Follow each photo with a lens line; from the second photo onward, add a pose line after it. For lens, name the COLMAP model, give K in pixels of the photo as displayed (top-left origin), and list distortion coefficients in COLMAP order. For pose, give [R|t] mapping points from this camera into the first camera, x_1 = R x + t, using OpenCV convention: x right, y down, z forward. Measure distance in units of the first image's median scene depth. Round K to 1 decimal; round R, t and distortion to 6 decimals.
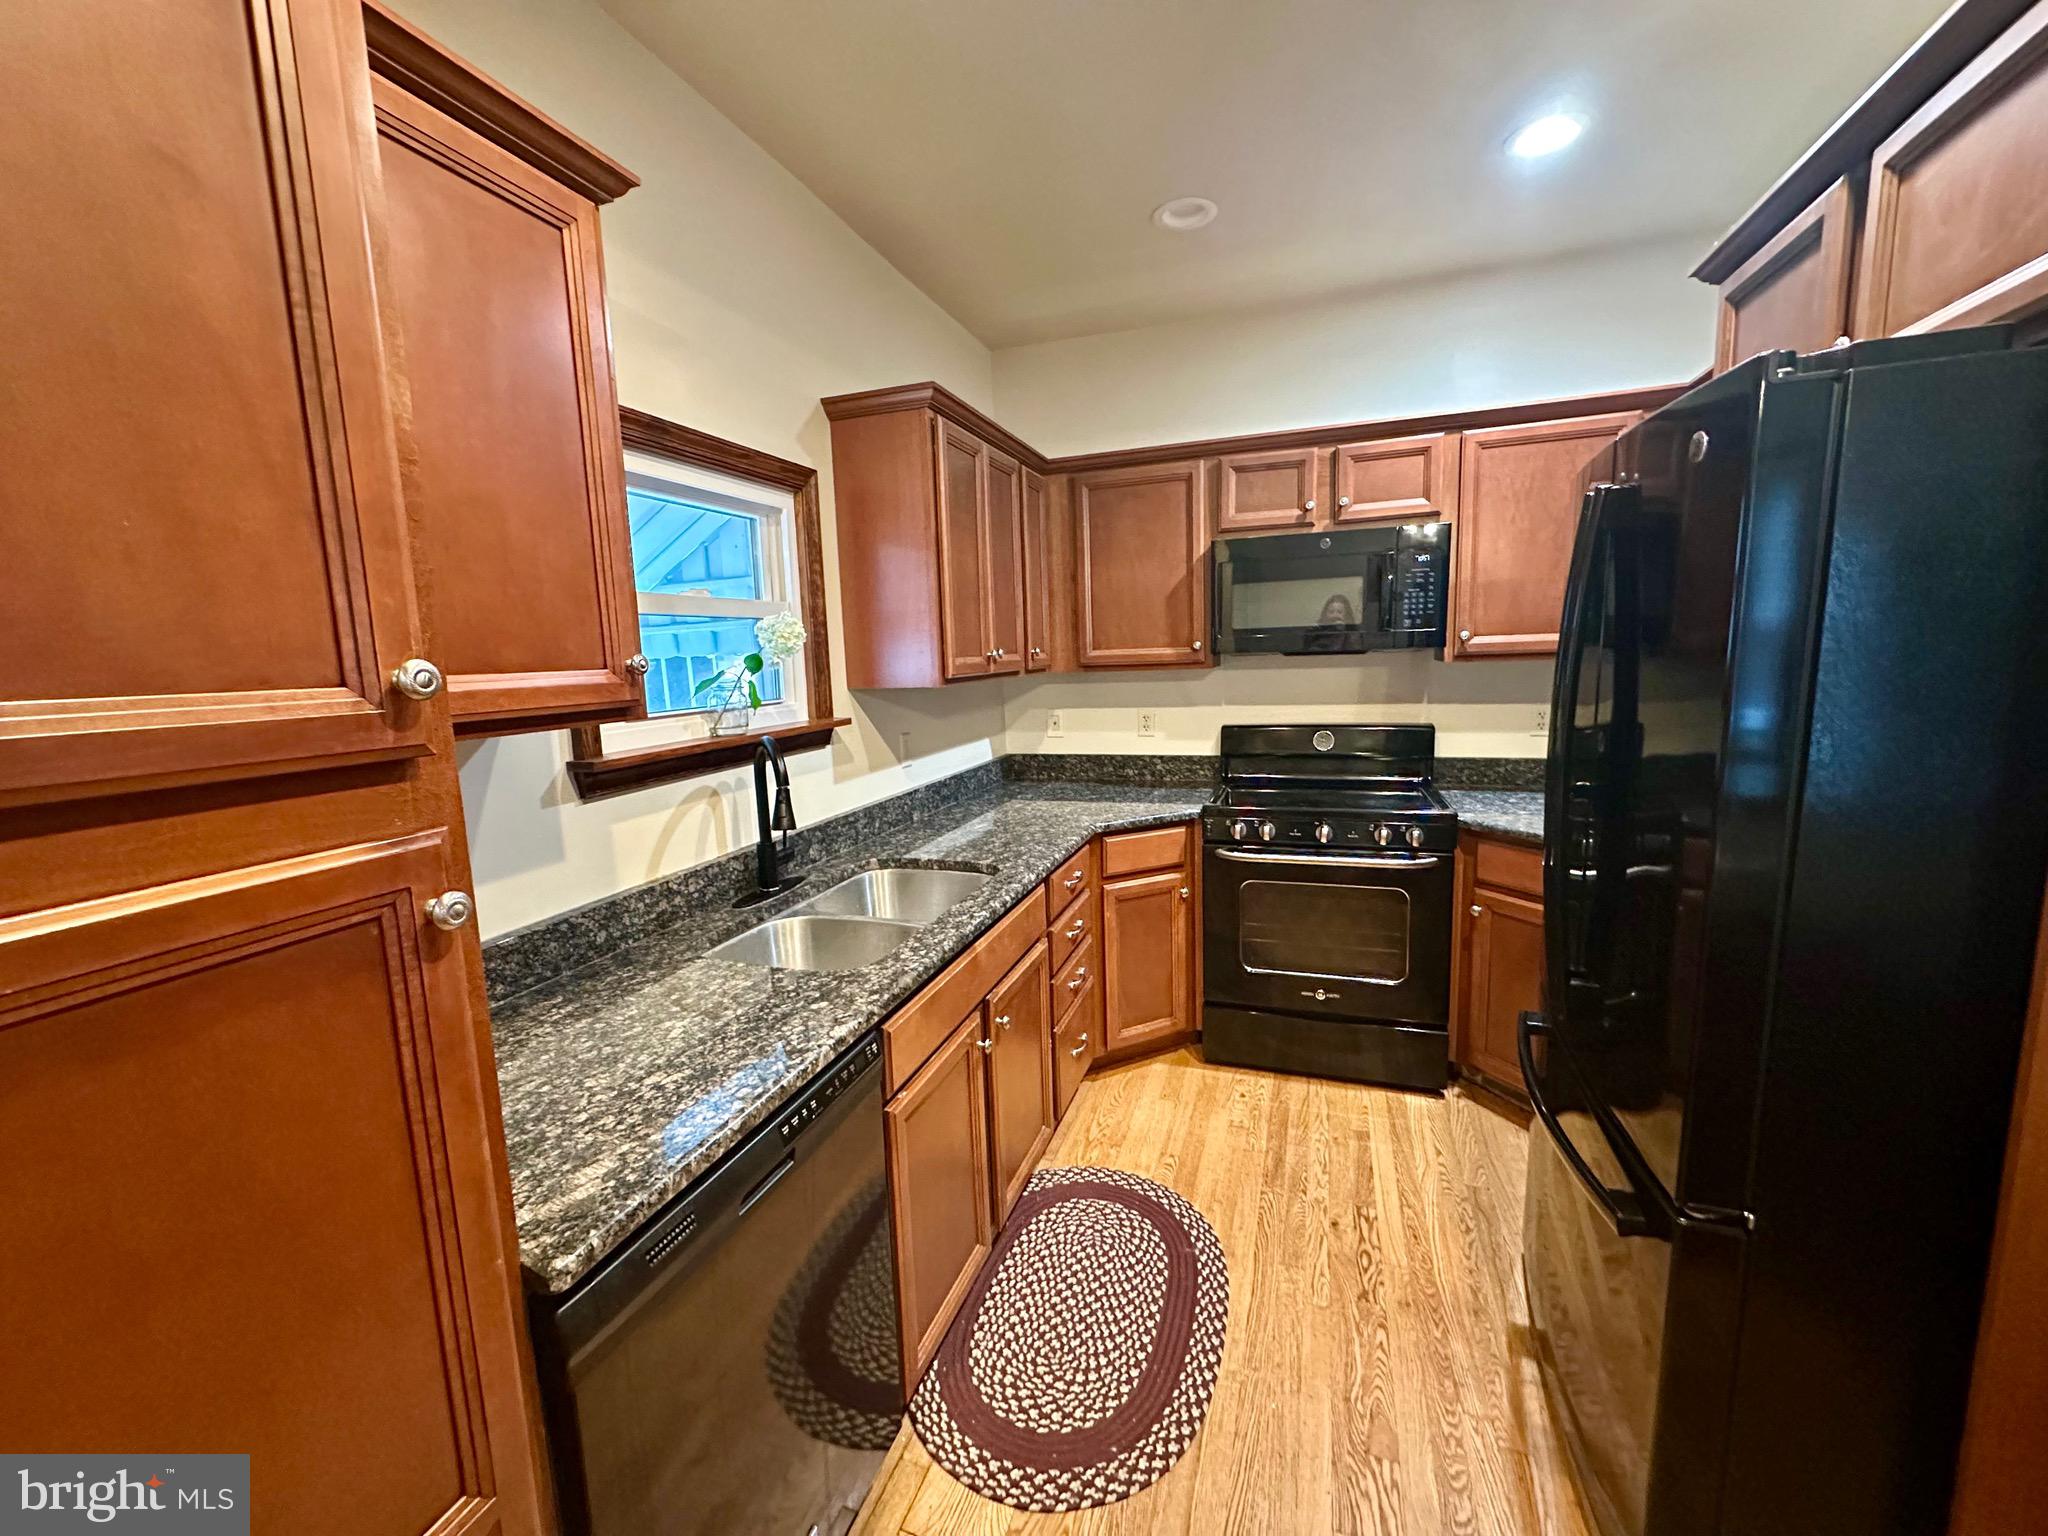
lens RADIAL K [[816.8, 0, 1021.7], [0, 816.8, 765.9], [0, 0, 1]] dist [-0.001556, -0.000063]
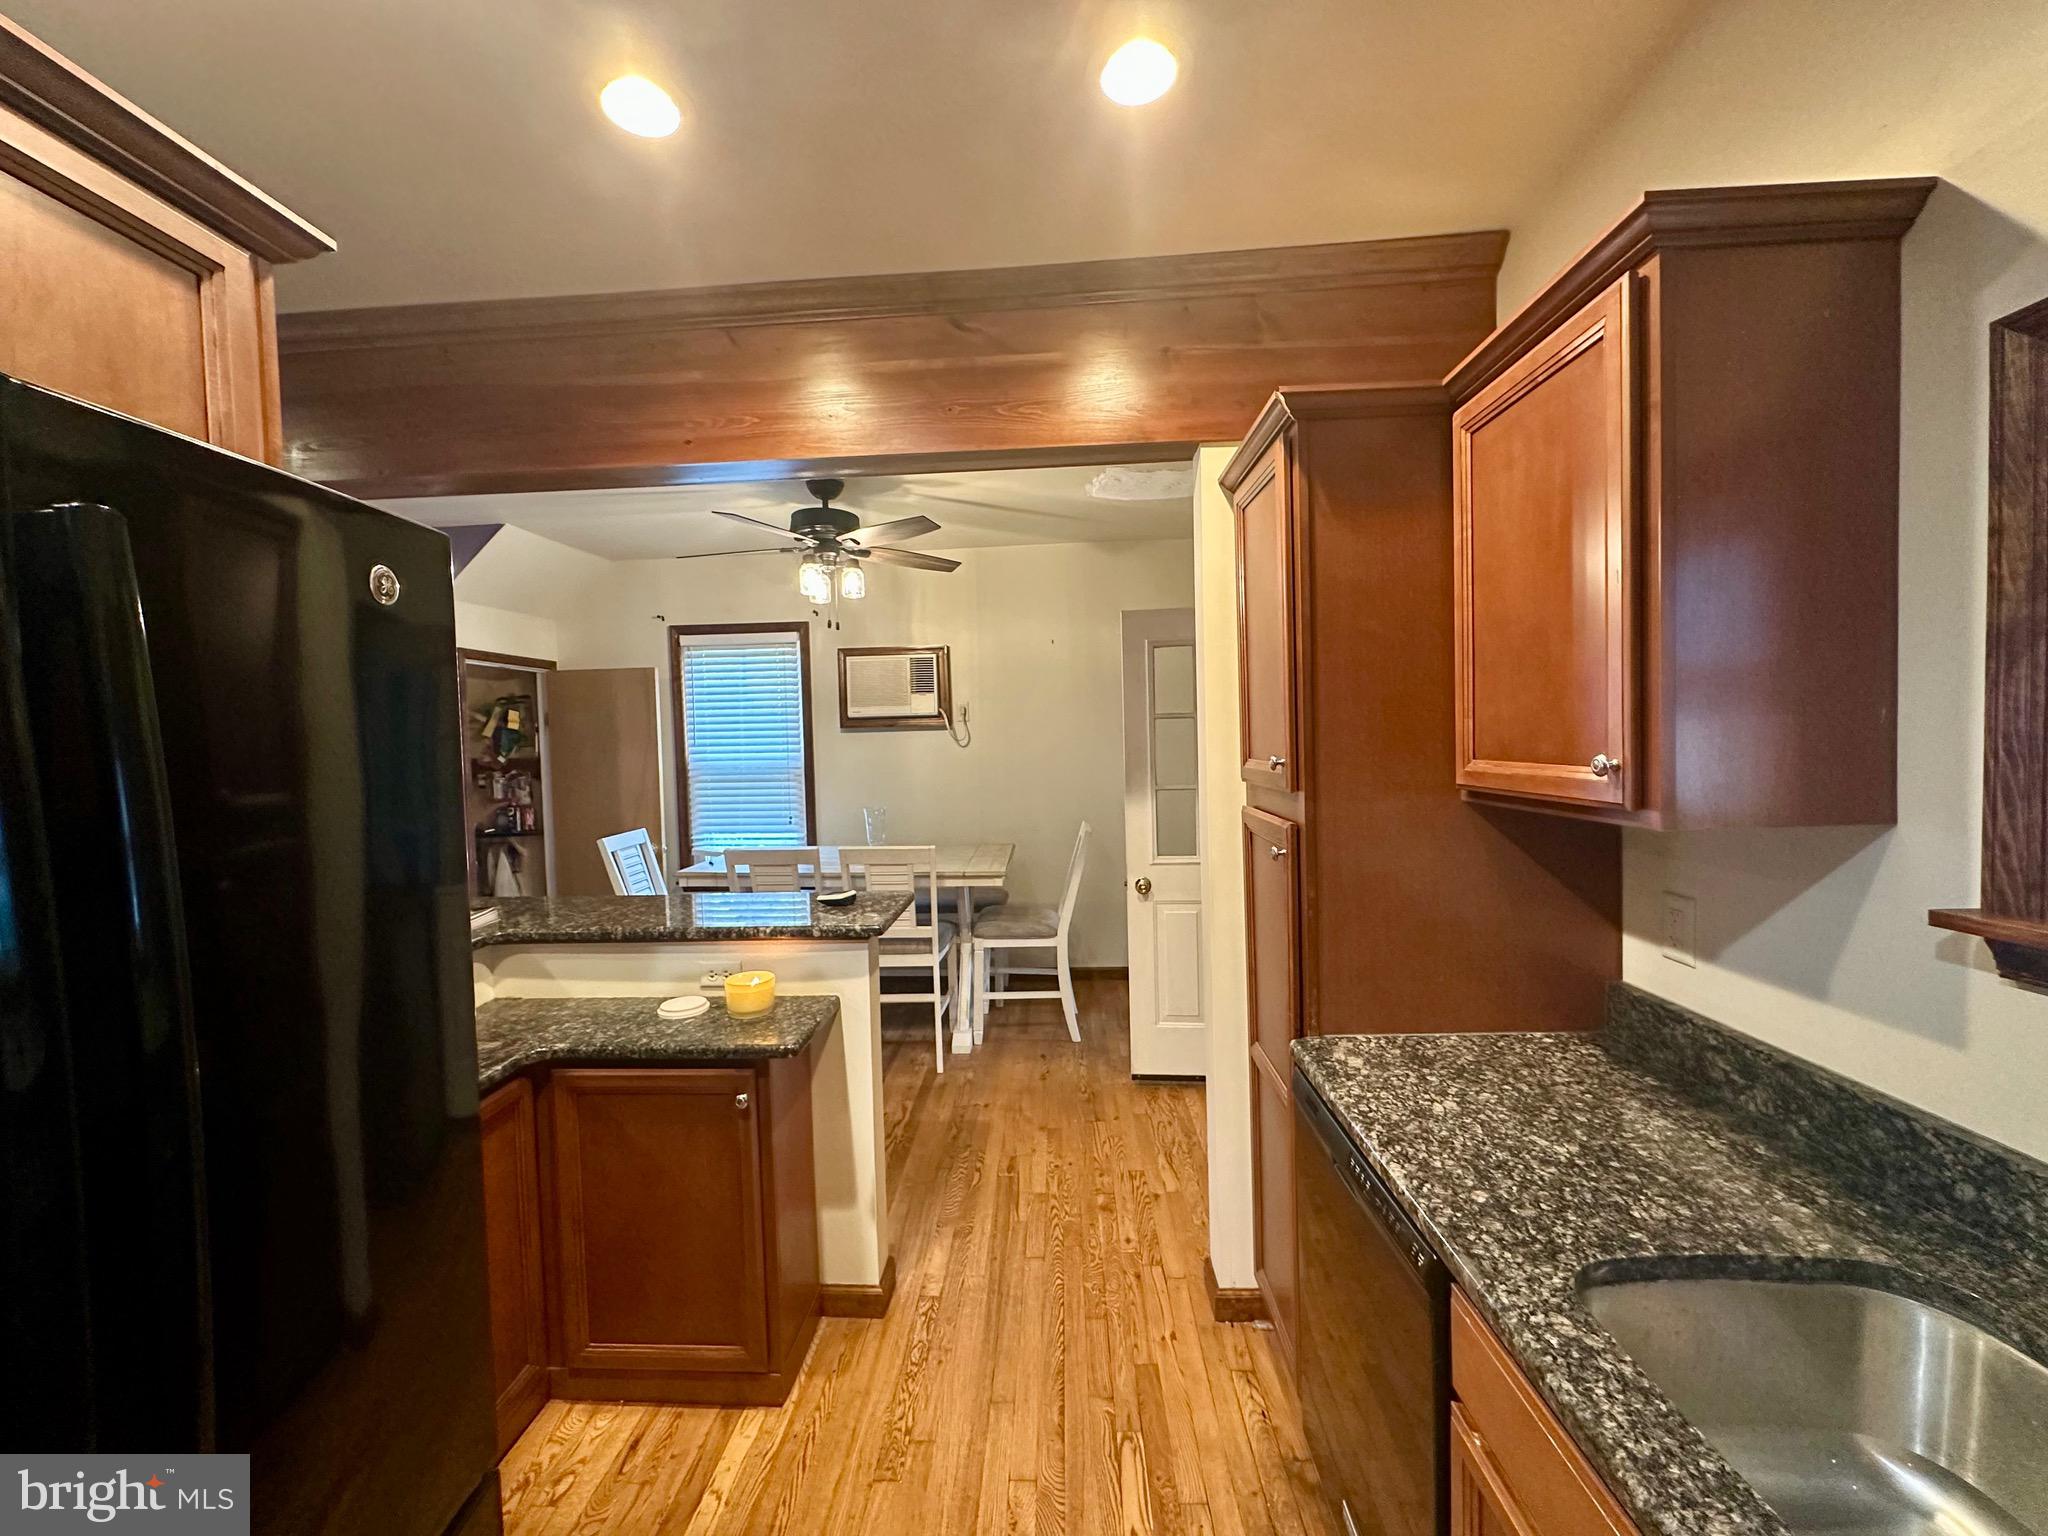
lens RADIAL K [[816.8, 0, 1021.3], [0, 816.8, 771.0], [0, 0, 1]] dist [-0.001556, -0.000063]
pose [[-0.954201, 0.073568, -0.289980, 0.450741], [0.021096, 0.983426, 0.180078, -0.319797], [0.298422, 0.165713, -0.939938, 1.802073]]
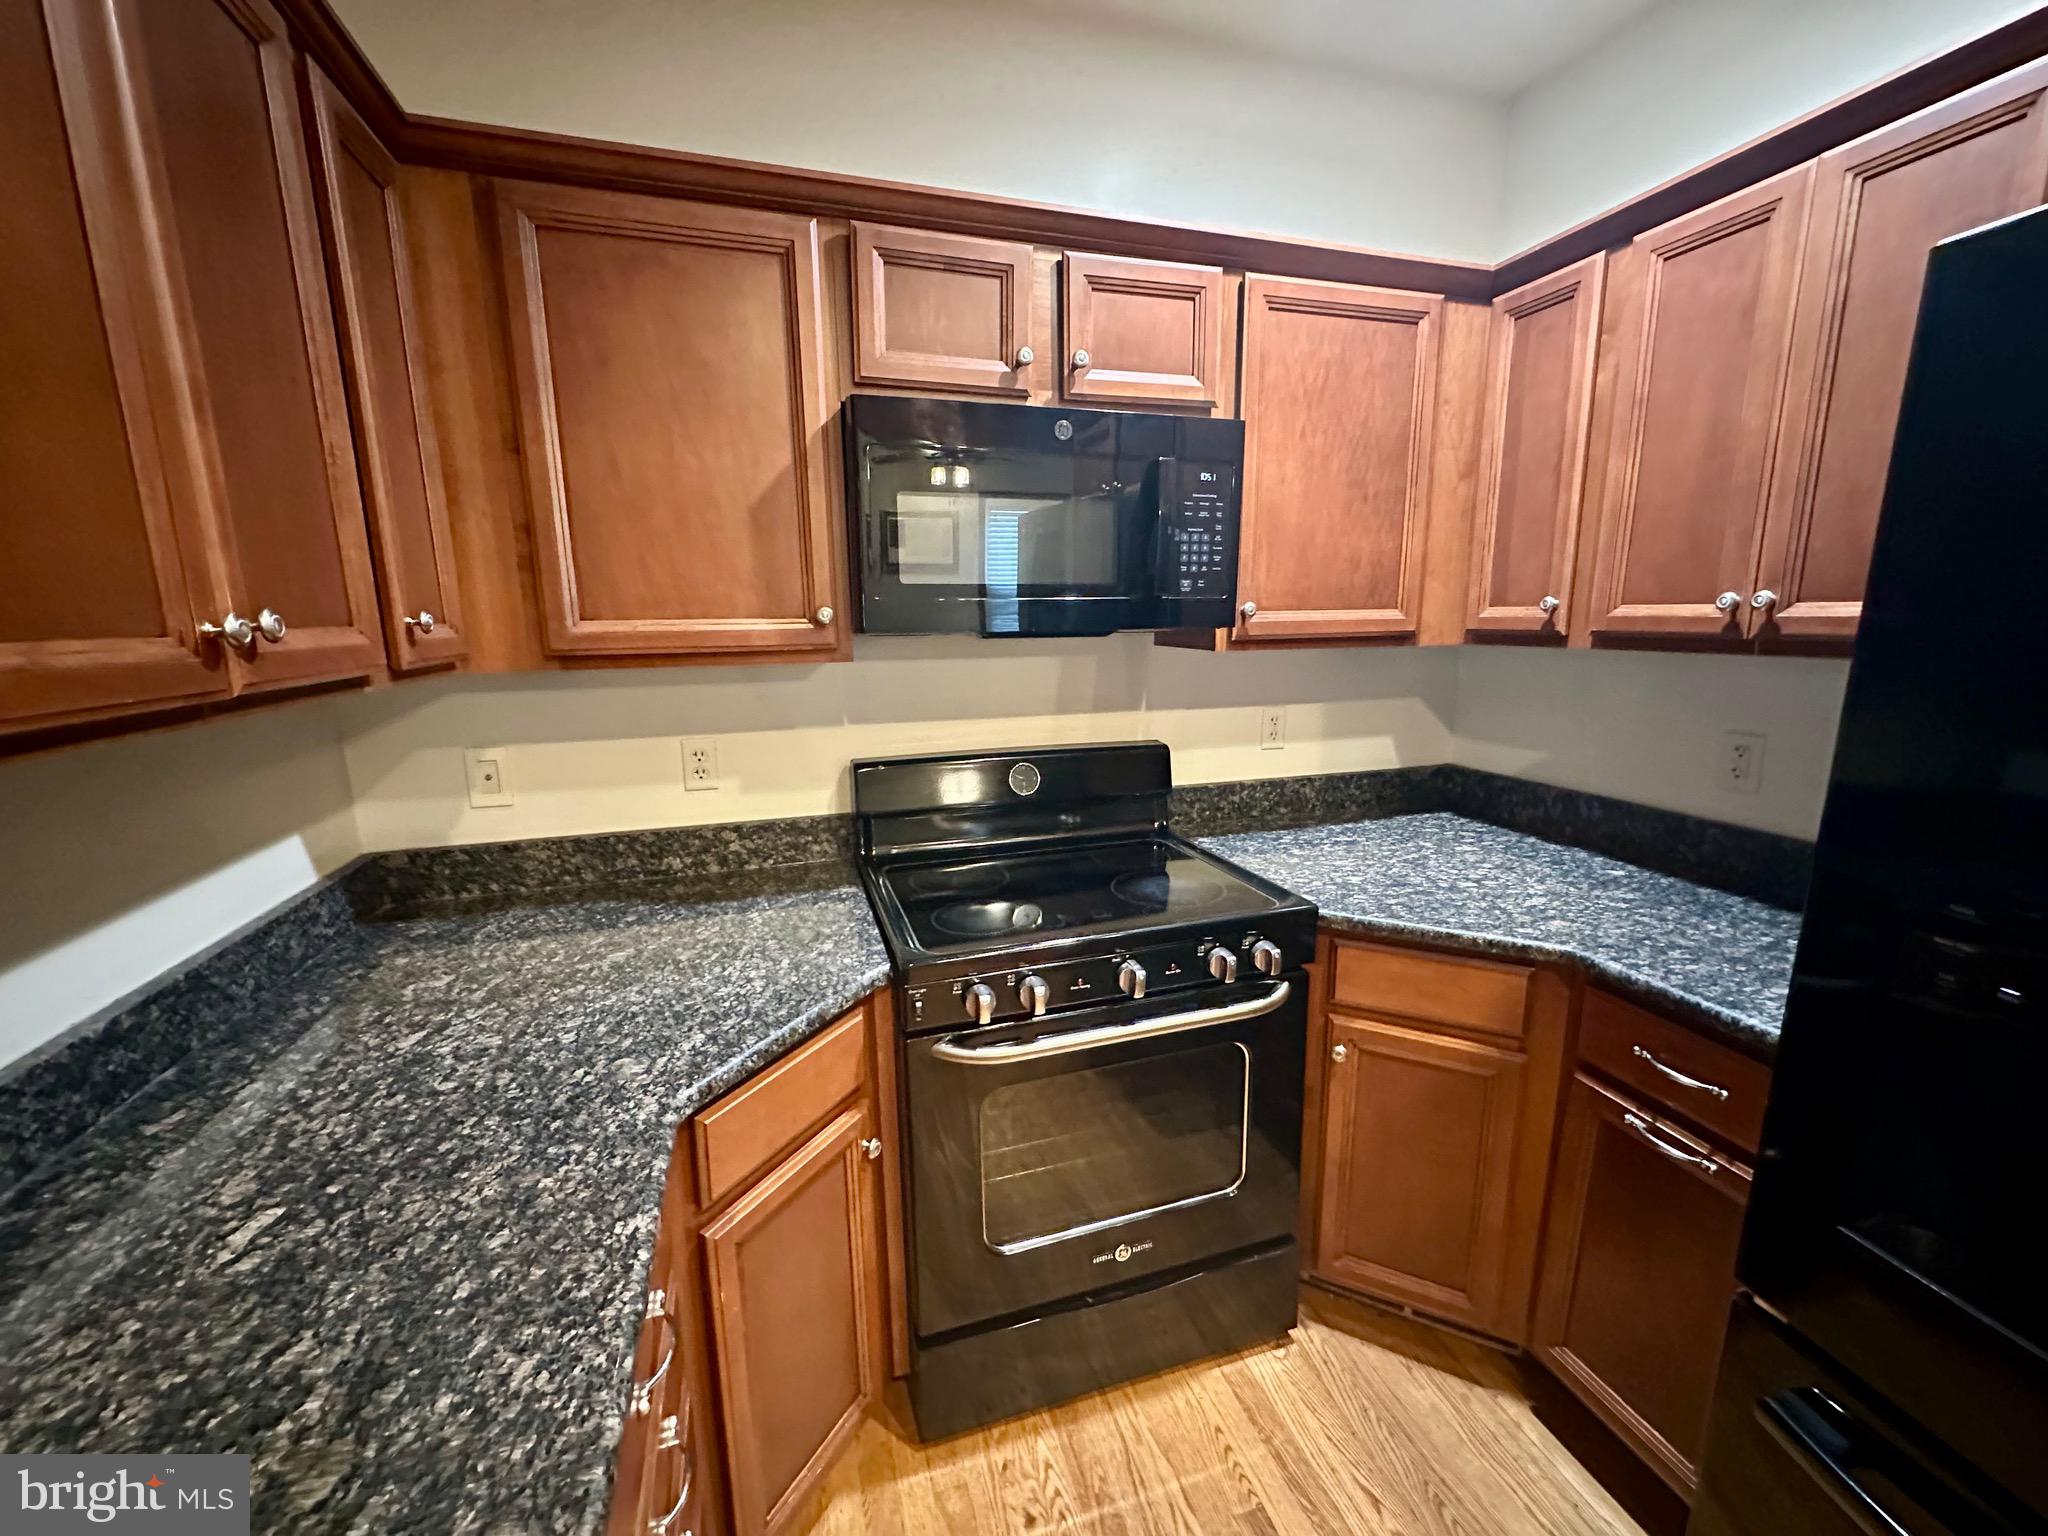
lens RADIAL K [[816.8, 0, 1024.2], [0, 816.8, 770.8], [0, 0, 1]] dist [-0.001556, -0.000063]
pose [[0.797021, -0.089195, 0.597329, 0.008626], [0.067066, 0.995989, 0.059236, -0.076333], [-0.600217, -0.007151, 0.799805, 0.541757]]
